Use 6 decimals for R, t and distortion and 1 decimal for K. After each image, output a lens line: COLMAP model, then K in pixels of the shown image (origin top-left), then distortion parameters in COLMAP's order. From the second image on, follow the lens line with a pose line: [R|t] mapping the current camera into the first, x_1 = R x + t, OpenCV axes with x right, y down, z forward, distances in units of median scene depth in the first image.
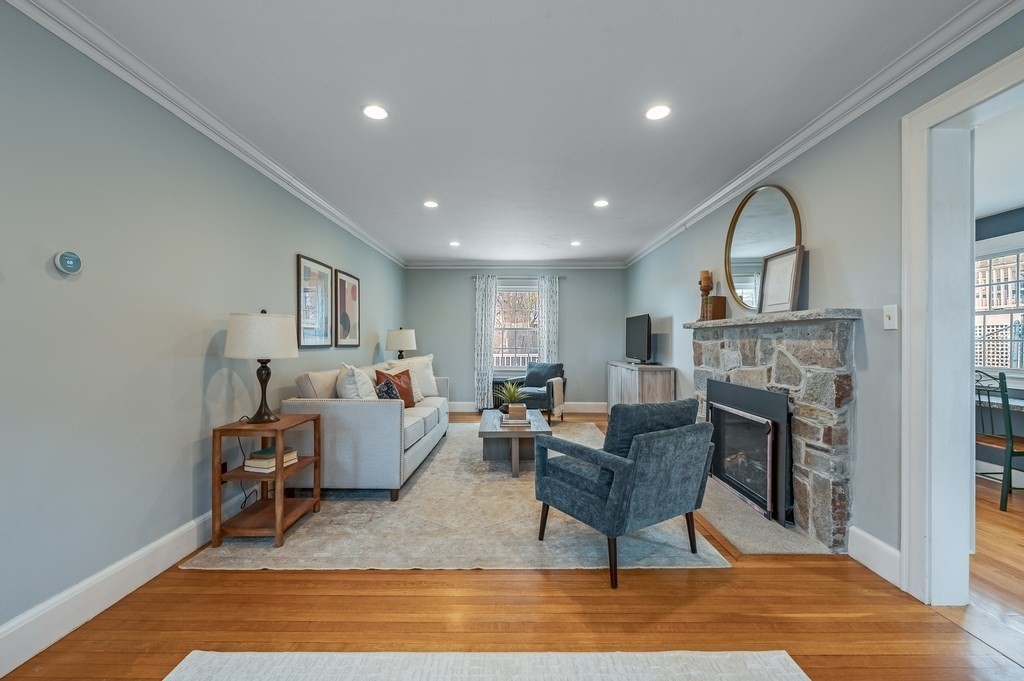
lens RADIAL K [[421.7, 0, 512.0], [0, 421.7, 340.5], [0, 0, 1]] dist [-0.000878, -0.000208]
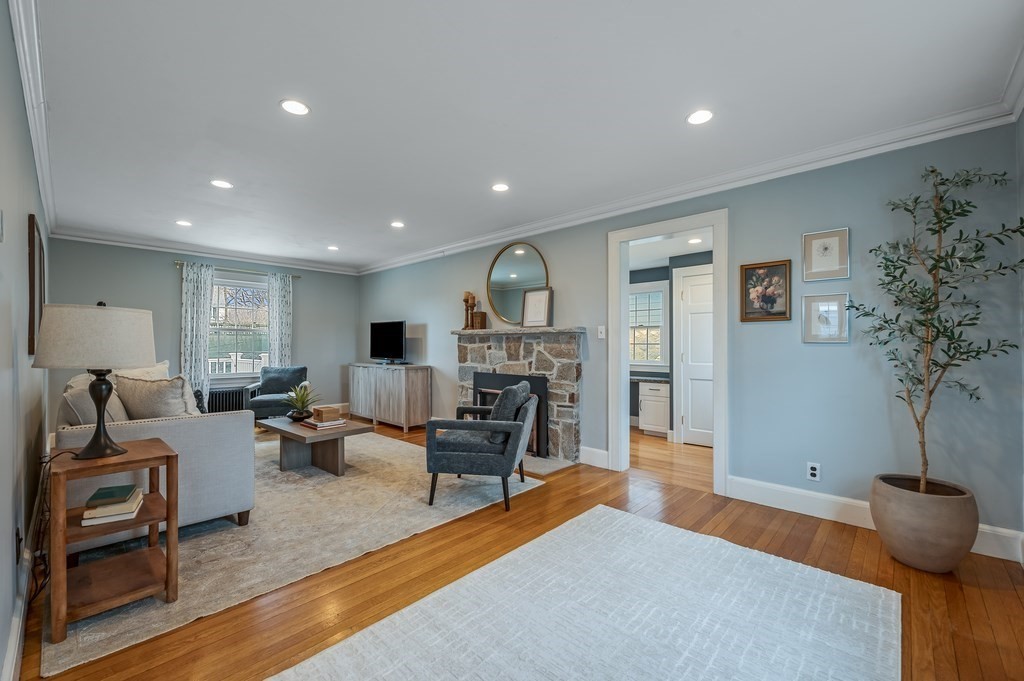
lens RADIAL K [[421.7, 0, 512.0], [0, 421.7, 340.5], [0, 0, 1]] dist [-0.000878, -0.000208]
pose [[0.680795, 0.006601, 0.732444, -0.641740], [-0.002475, 0.999974, -0.006711, -0.002819], [-0.732470, 0.002757, 0.680794, -0.018343]]
